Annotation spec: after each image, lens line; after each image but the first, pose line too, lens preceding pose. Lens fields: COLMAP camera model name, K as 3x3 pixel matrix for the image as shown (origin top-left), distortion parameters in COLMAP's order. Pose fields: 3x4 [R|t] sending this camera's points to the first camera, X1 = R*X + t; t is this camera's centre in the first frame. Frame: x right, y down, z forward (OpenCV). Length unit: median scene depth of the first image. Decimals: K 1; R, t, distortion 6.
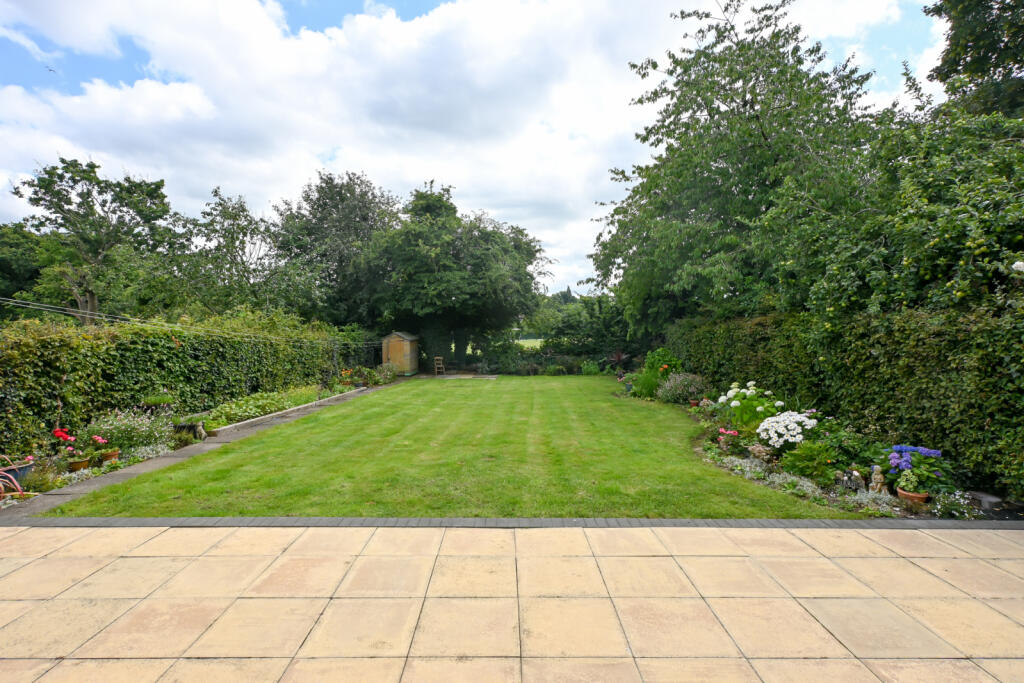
lens RADIAL K [[517.3, 0, 512.3], [0, 517.3, 340.9], [0, 0, 1]] dist [-0.008149, 0.003003]
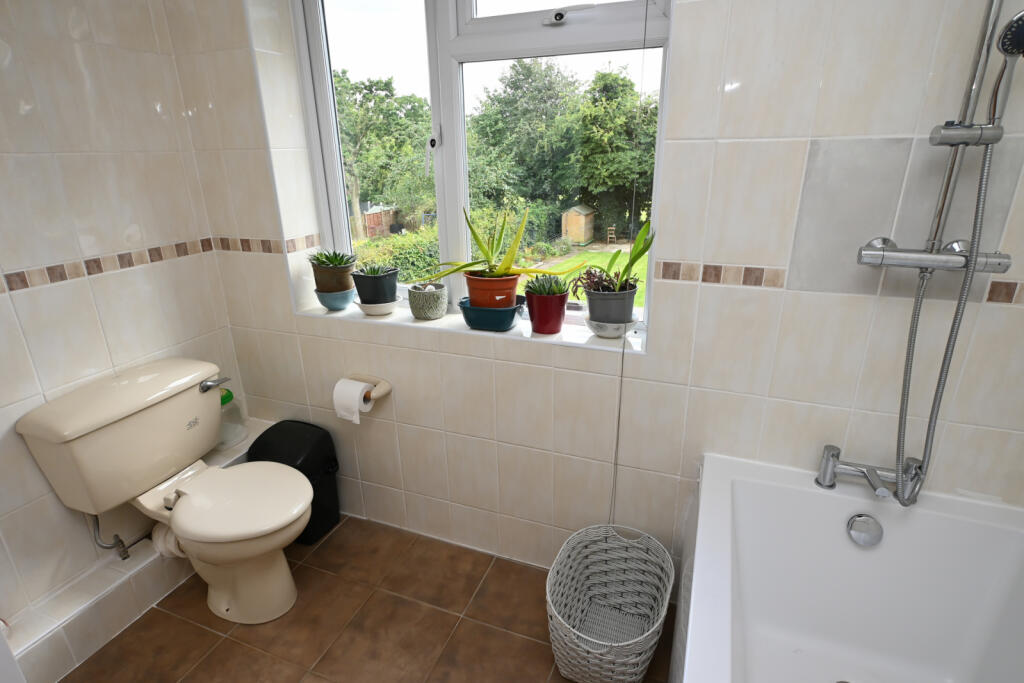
lens RADIAL K [[526.1, 0, 503.9], [0, 526.1, 337.7], [0, 0, 1]] dist [0.002535, 0.000257]
pose [[0.924164, 0.103509, -0.367704, 0.105975], [0.011489, 0.954621, 0.297601, -0.100817], [0.381823, -0.279257, 0.881037, -0.200496]]
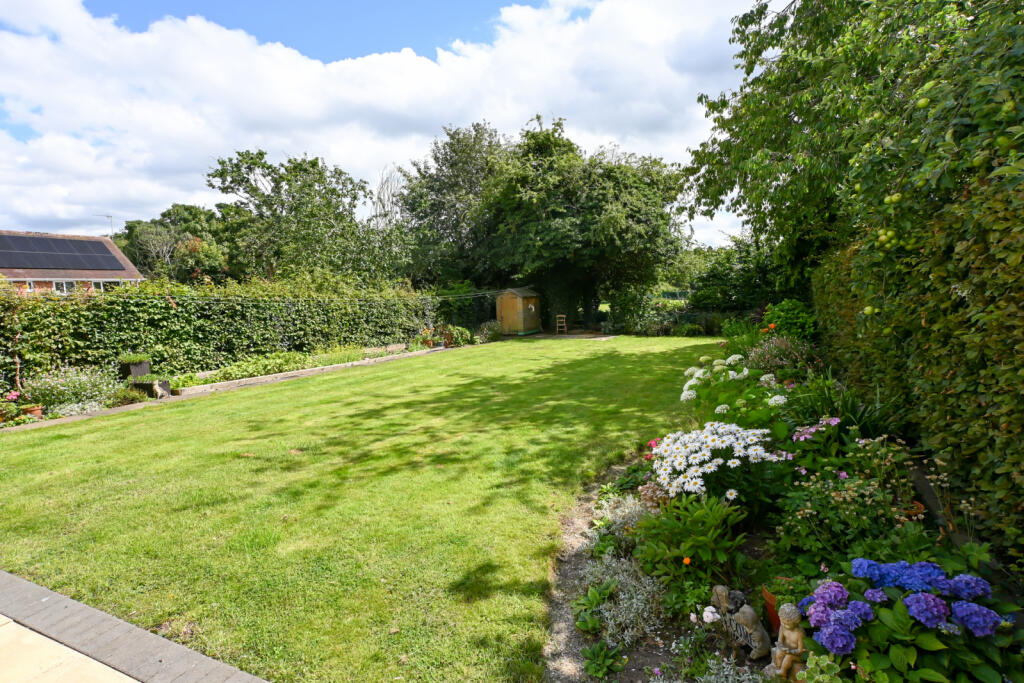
lens RADIAL K [[517.3, 0, 493.3], [0, 517.3, 338.4], [0, 0, 1]] dist [-0.008149, 0.003003]
pose [[0.901365, 0.011712, -0.432901, 0.173706], [0.020539, 0.997353, 0.069748, 0.007105], [0.432572, -0.071760, 0.898739, 0.155339]]
